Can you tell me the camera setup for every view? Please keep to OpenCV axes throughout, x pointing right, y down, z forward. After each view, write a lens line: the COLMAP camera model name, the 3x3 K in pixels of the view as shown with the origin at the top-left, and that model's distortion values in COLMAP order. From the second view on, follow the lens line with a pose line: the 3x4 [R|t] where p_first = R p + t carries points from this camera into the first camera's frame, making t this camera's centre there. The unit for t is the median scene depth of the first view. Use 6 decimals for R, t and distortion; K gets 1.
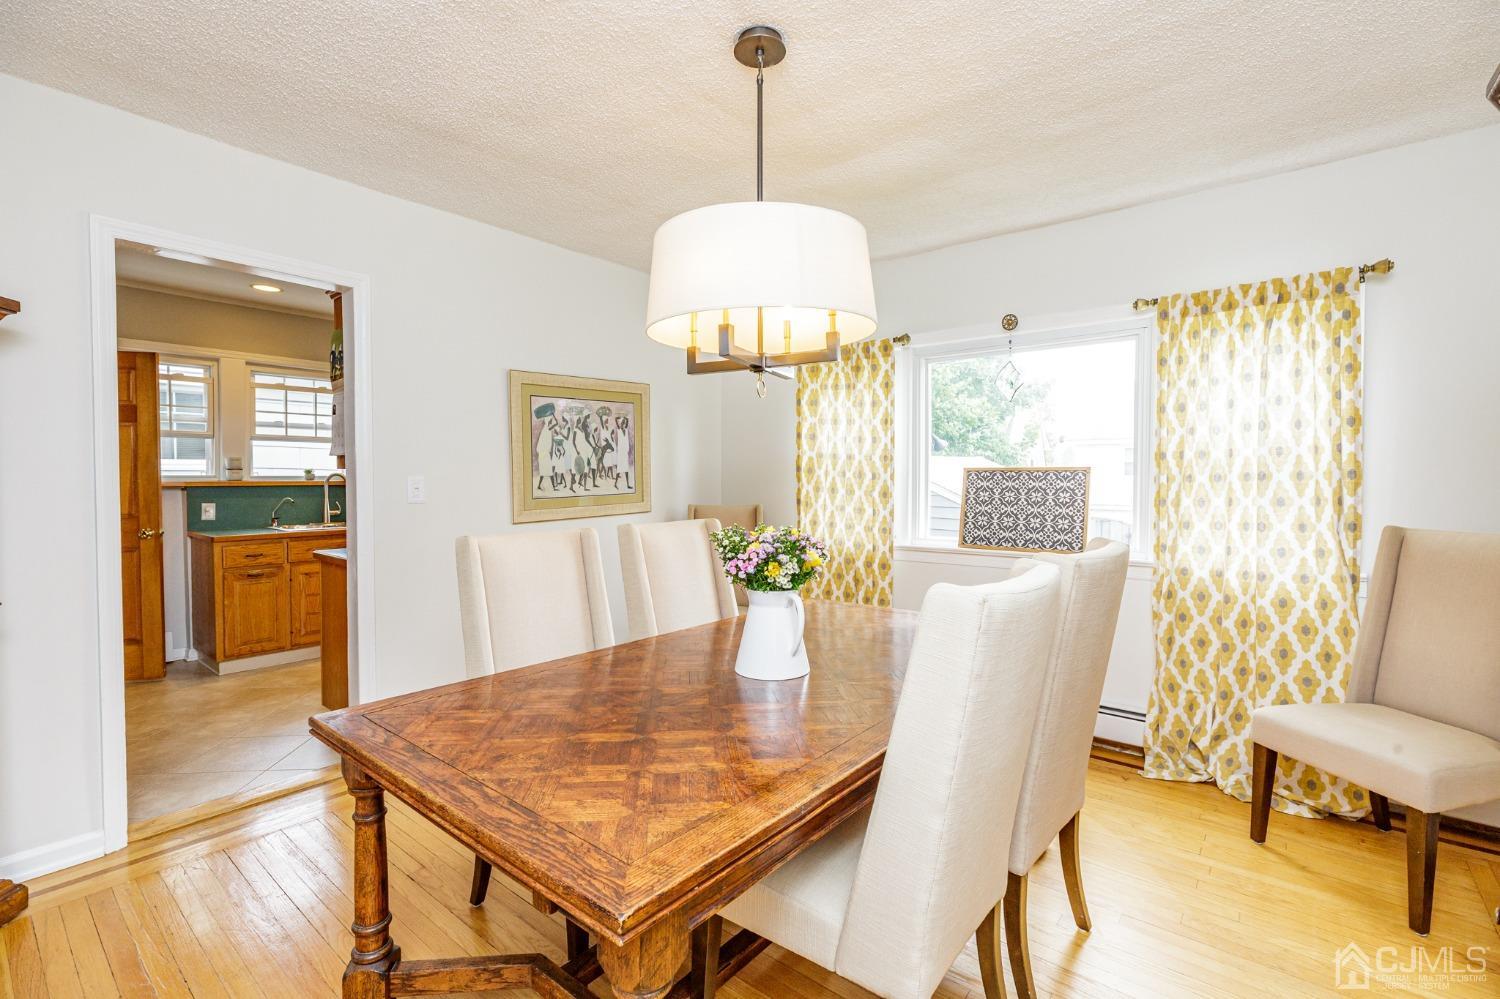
lens RADIAL K [[686.8, 0, 753.8], [0, 686.8, 493.1], [0, 0, 1]] dist [-0.010793, 0.000703]
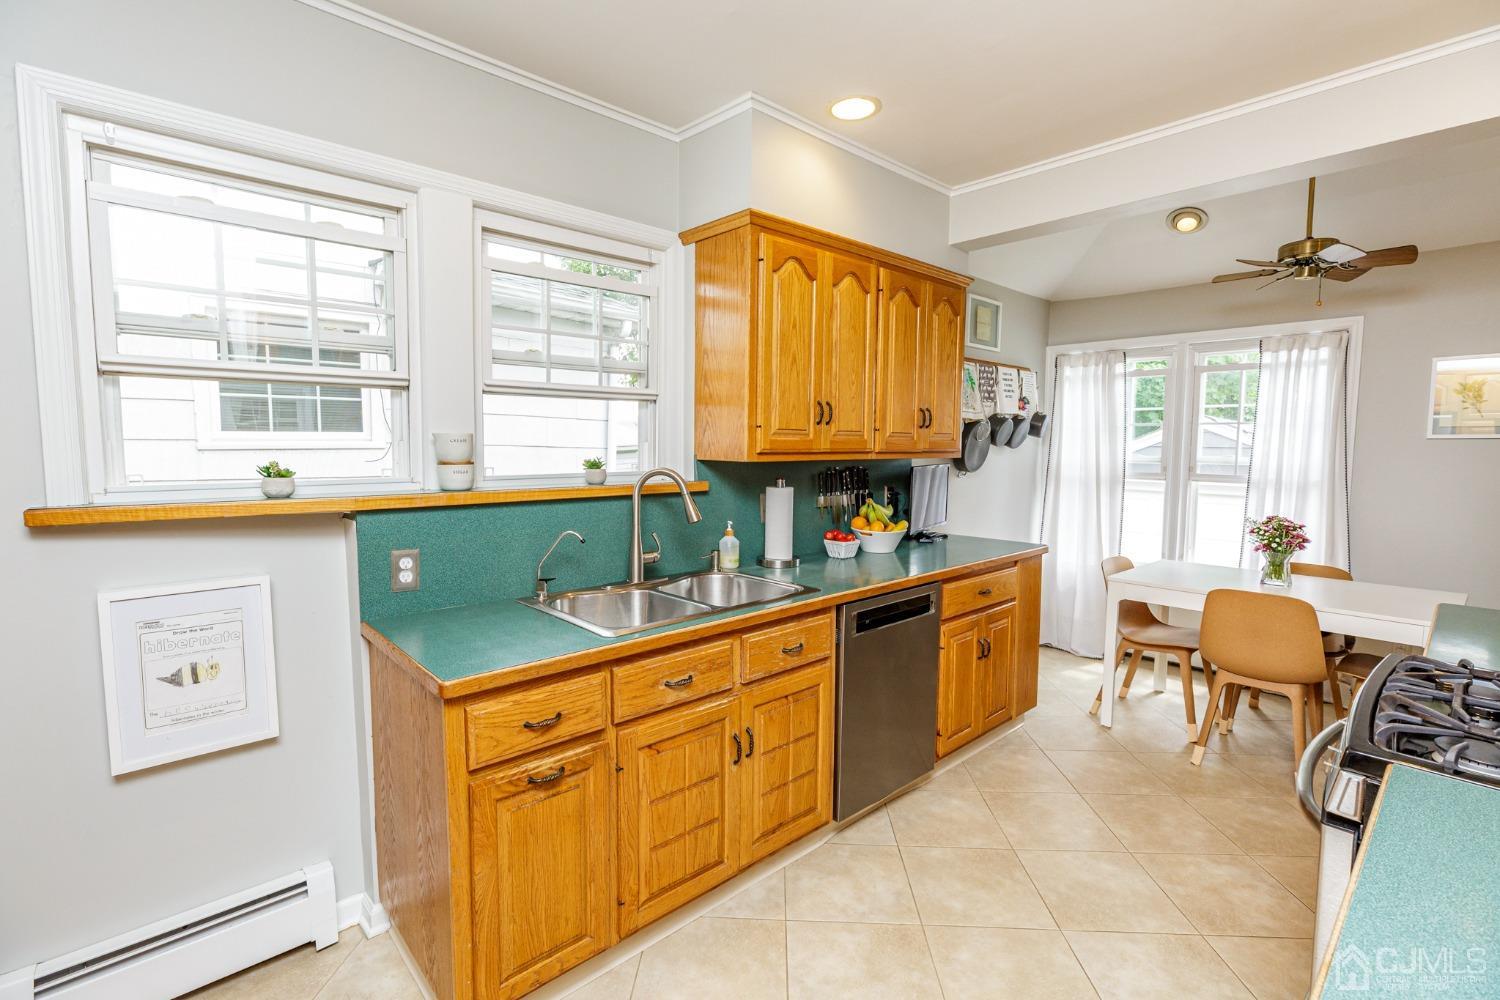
lens RADIAL K [[686.8, 0, 753.8], [0, 686.8, 493.6], [0, 0, 1]] dist [-0.010793, 0.000703]
pose [[0.991828, 0.023909, -0.125319, -0.542281], [-0.016754, 0.998185, 0.057844, -0.044931], [0.126475, -0.055272, 0.990429, 0.623631]]
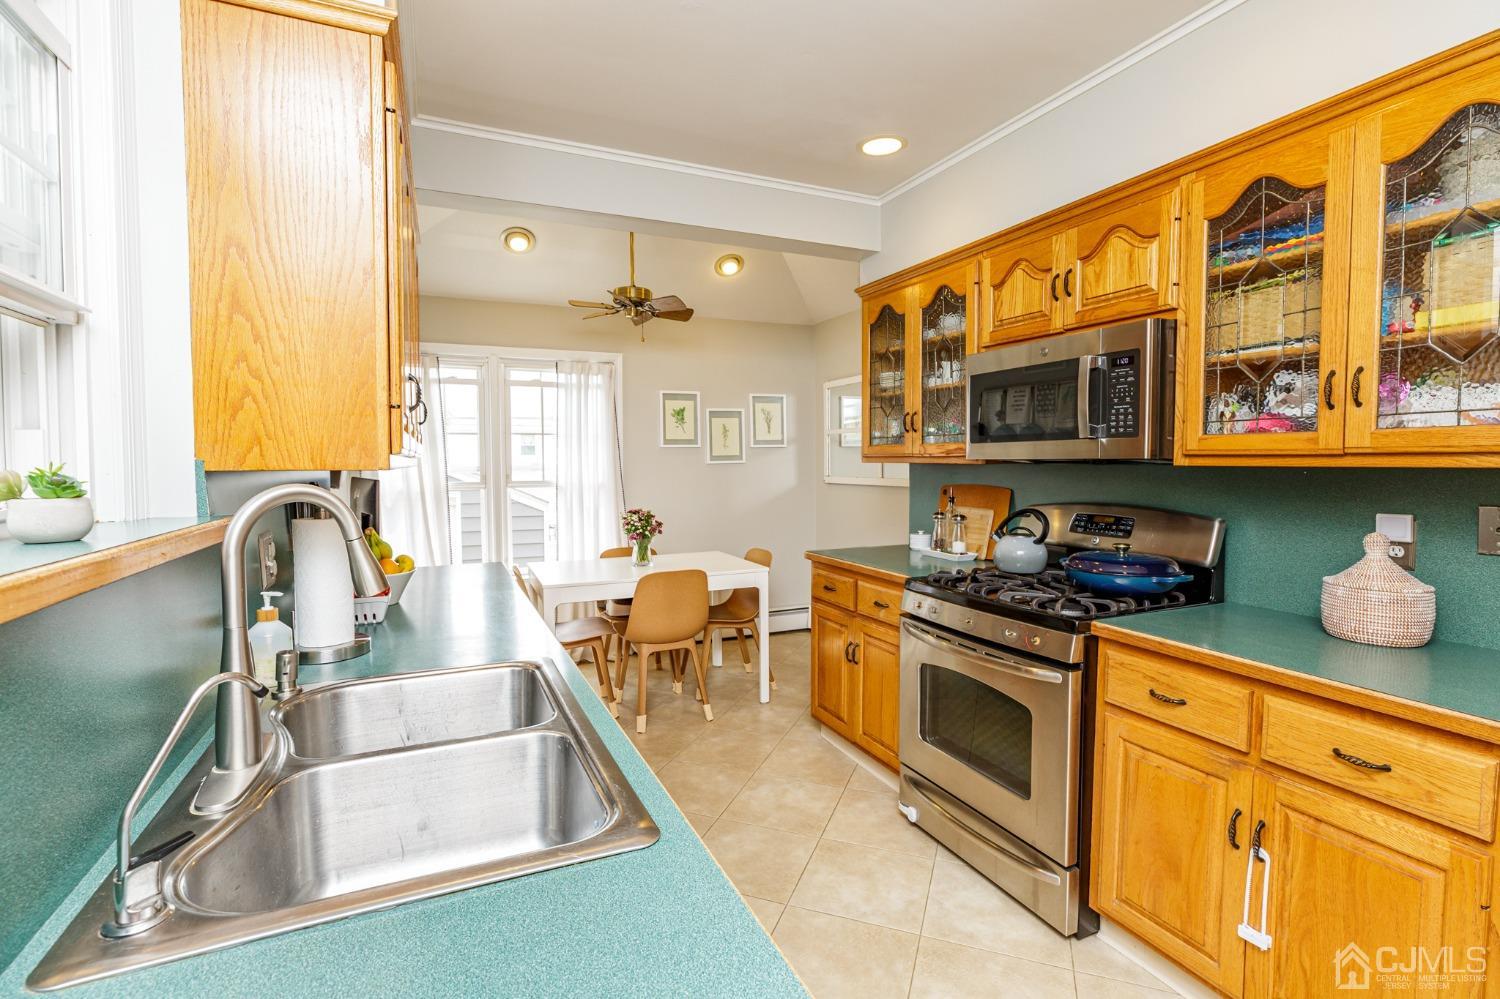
lens RADIAL K [[686.8, 0, 753.8], [0, 686.8, 493.1], [0, 0, 1]] dist [-0.010793, 0.000703]
pose [[0.431537, -0.039493, 0.901230, -0.799273], [0.023655, 0.999193, 0.032460, -0.035319], [-0.901785, 0.007311, 0.432123, 0.876788]]
